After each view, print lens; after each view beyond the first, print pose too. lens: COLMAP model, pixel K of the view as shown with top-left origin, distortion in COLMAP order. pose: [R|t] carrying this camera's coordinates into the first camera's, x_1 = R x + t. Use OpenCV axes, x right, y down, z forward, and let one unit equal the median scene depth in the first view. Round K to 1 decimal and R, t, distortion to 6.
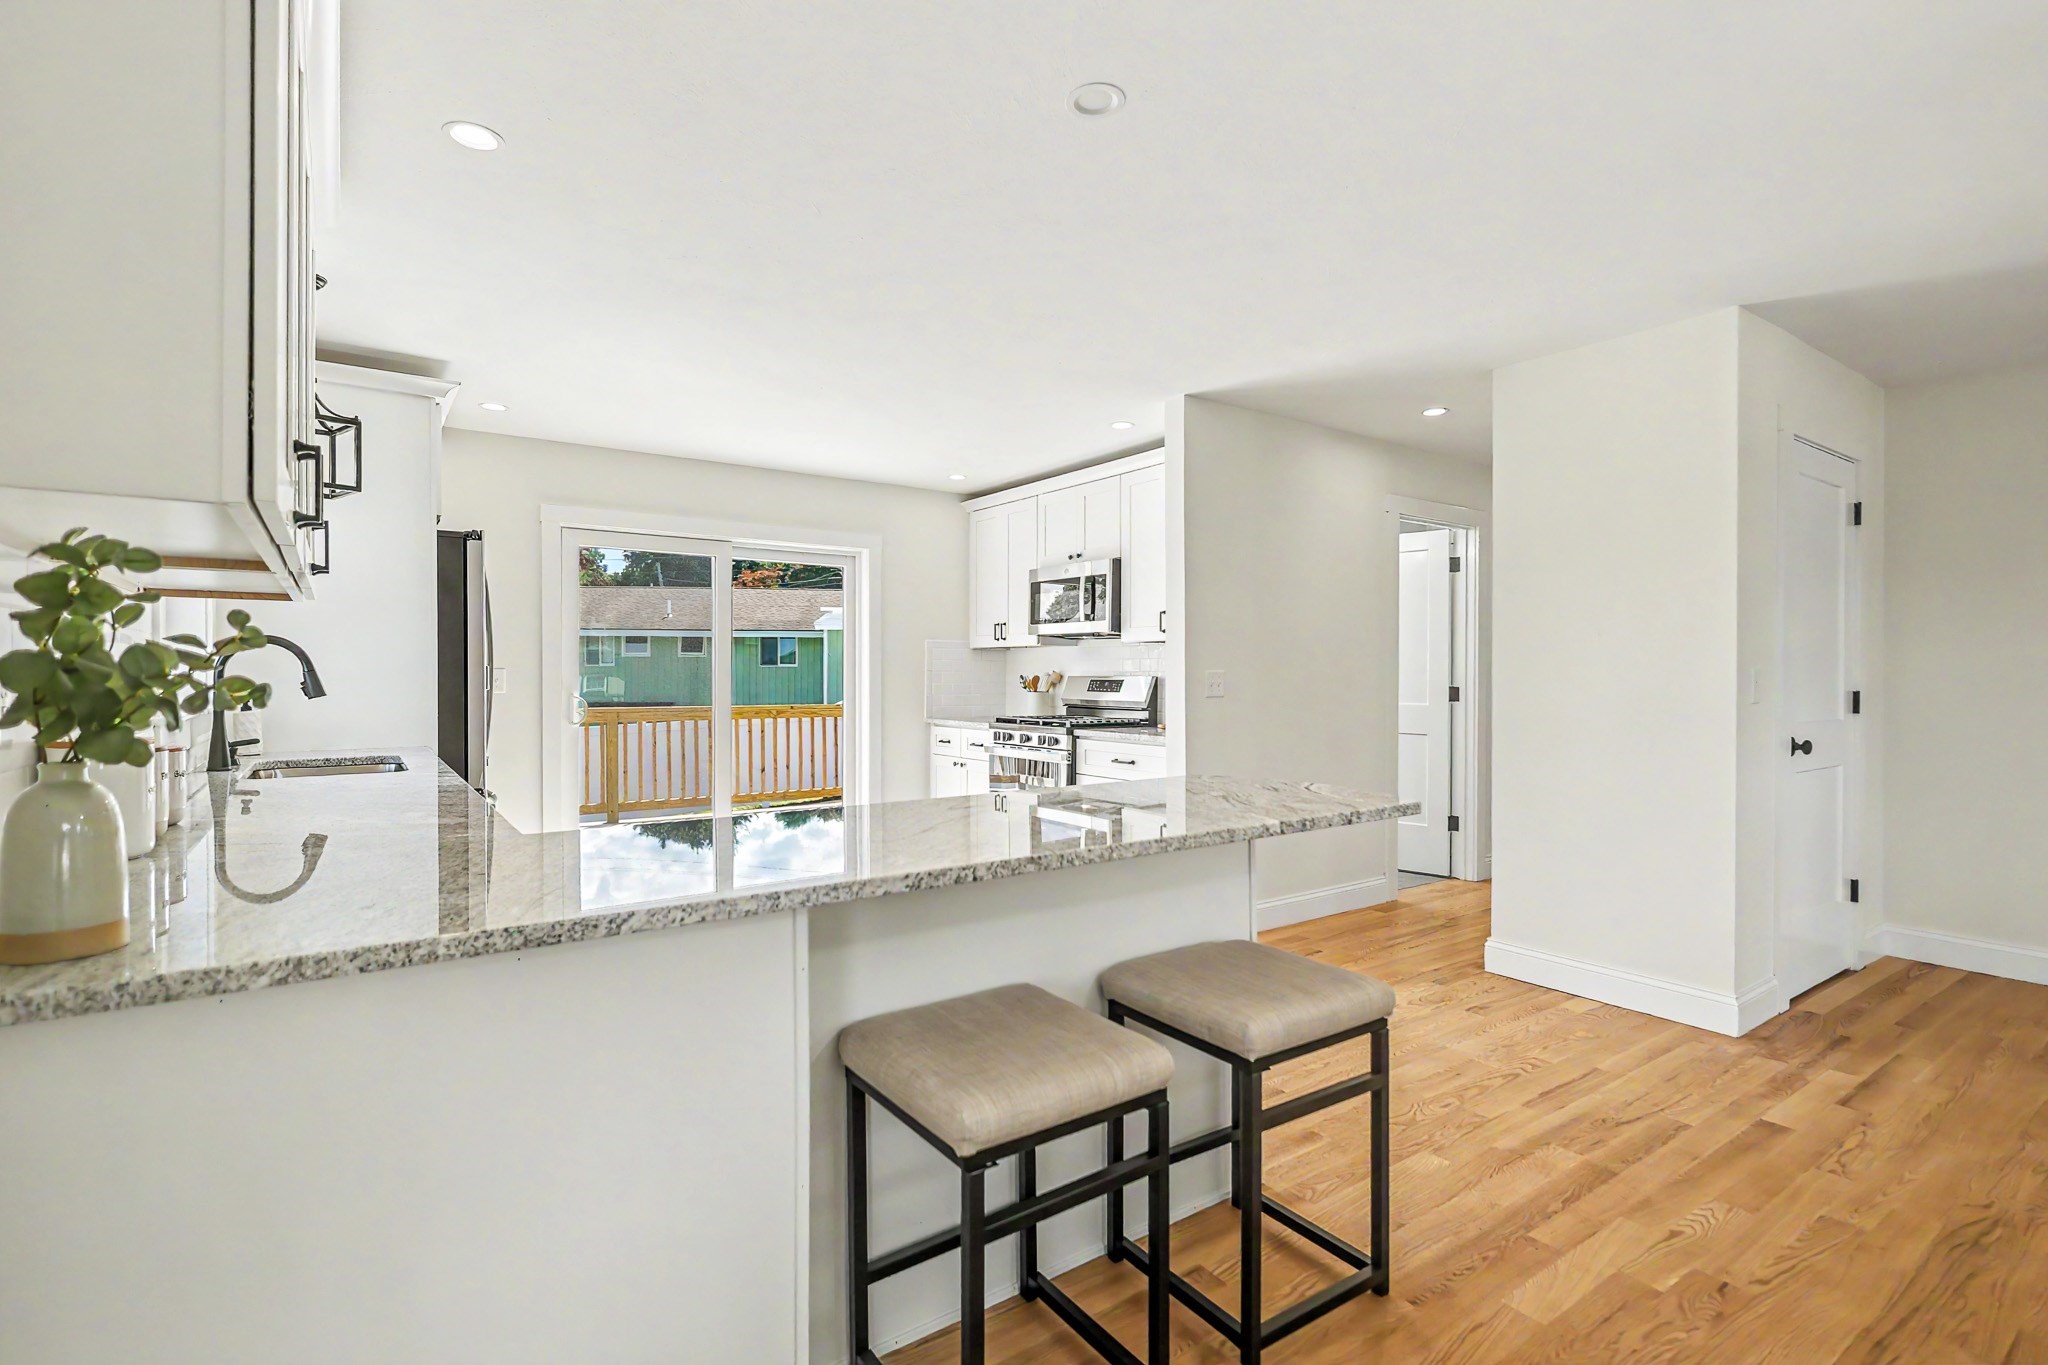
lens RADIAL K [[940.9, 0, 1013.8], [0, 940.9, 679.2], [0, 0, 1]] dist [-0.003833, -0.000246]
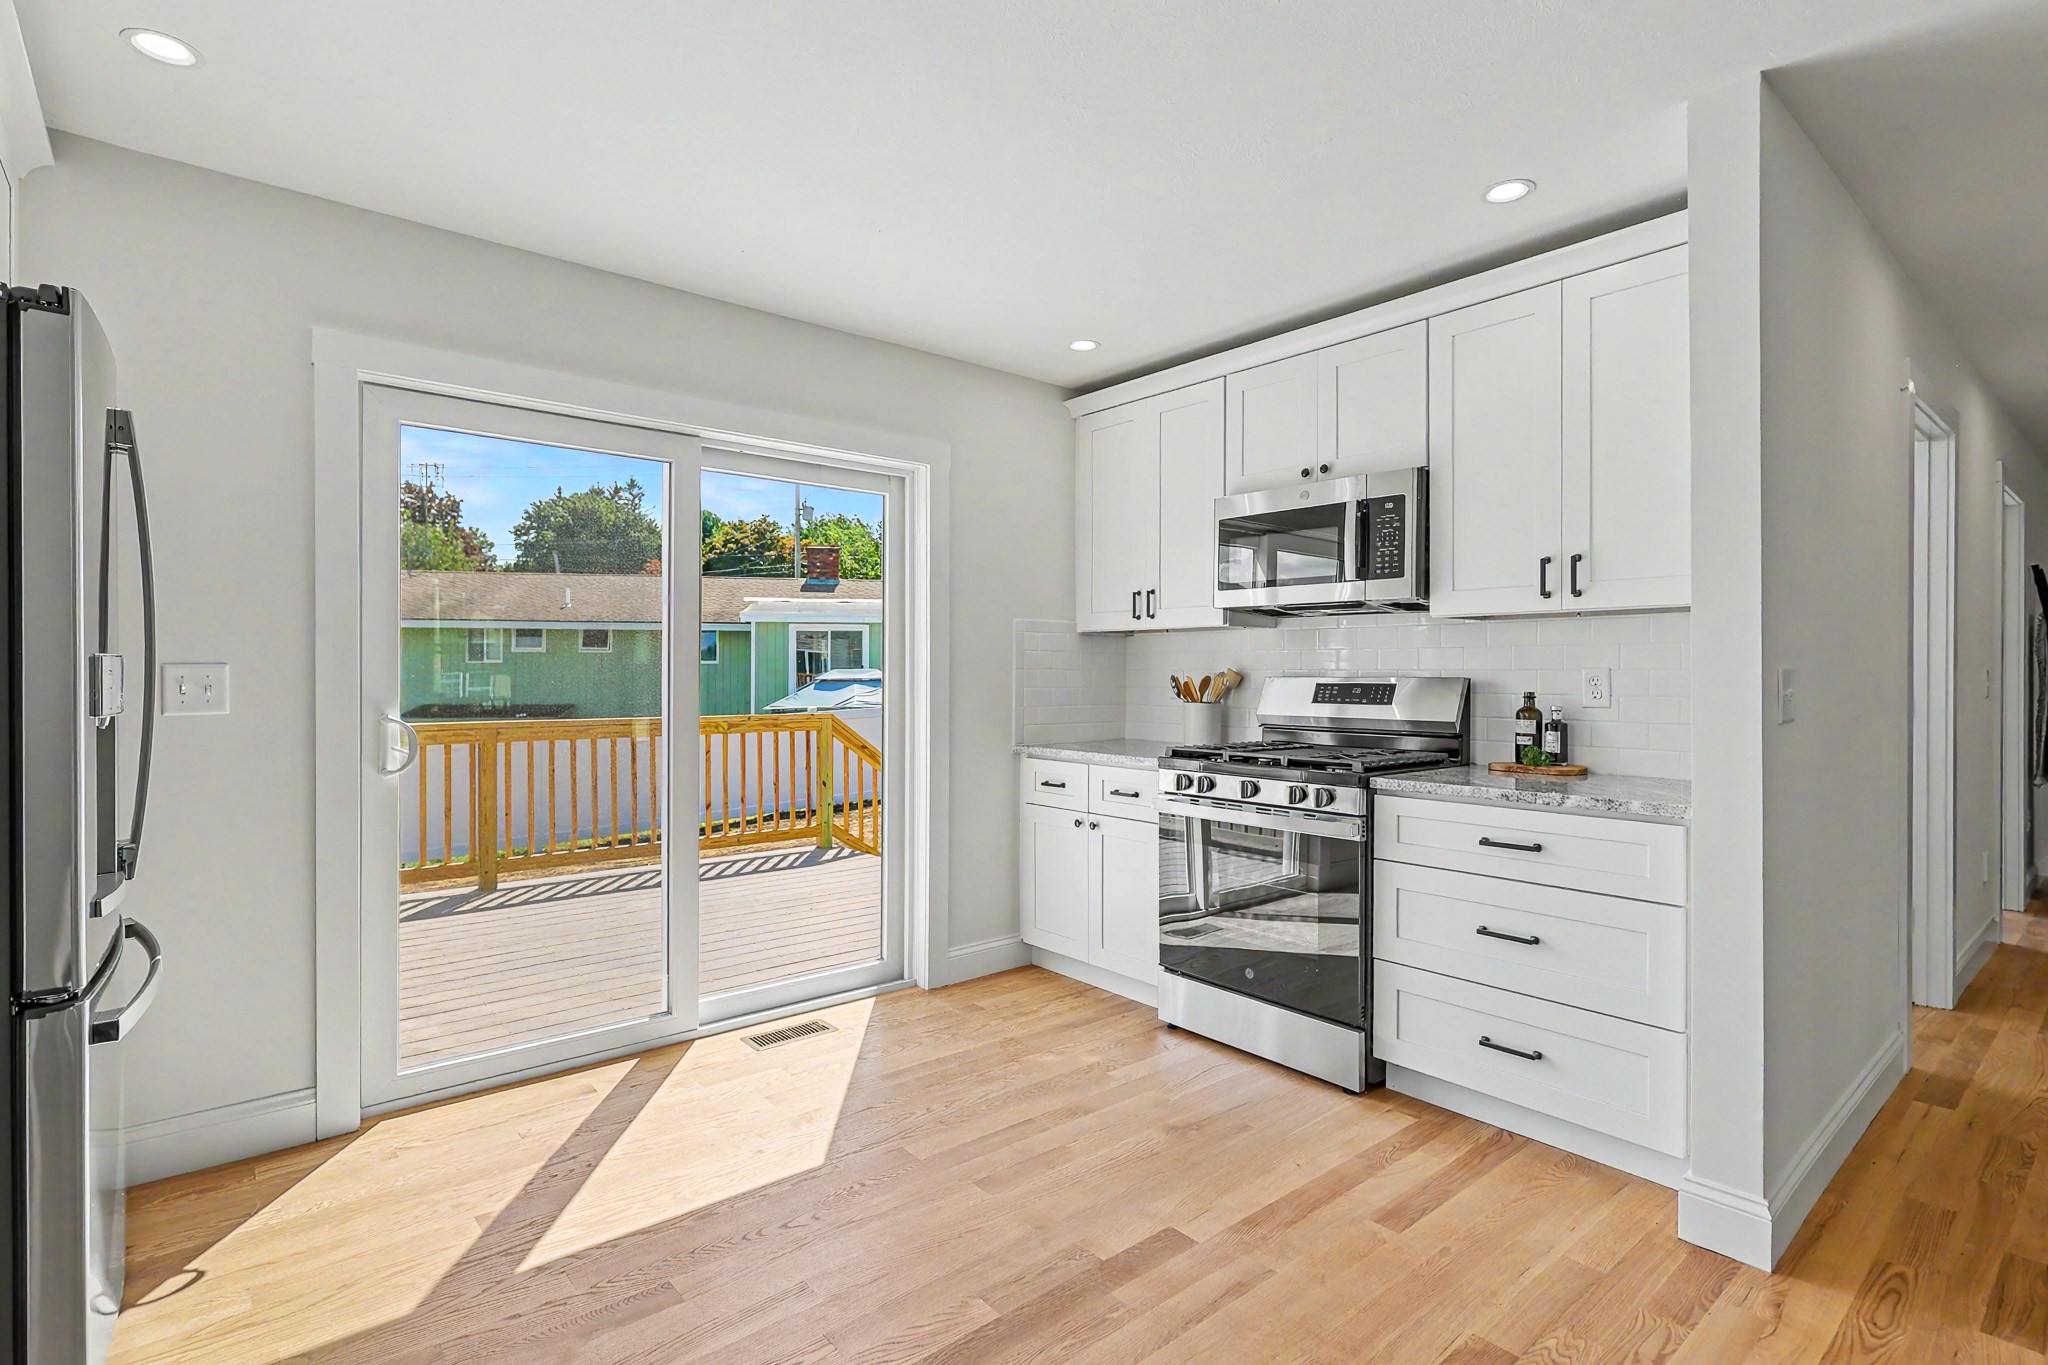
lens RADIAL K [[996.8, 0, 1058.5], [0, 996.8, 667.4], [0, 0, 1]] dist [-0.001796, 0.000369]
pose [[0.994311, 0.000016, 0.106517, -0.139113], [0.001022, 0.999953, -0.009687, -0.003357], [-0.106512, 0.009740, 0.994264, 0.358364]]
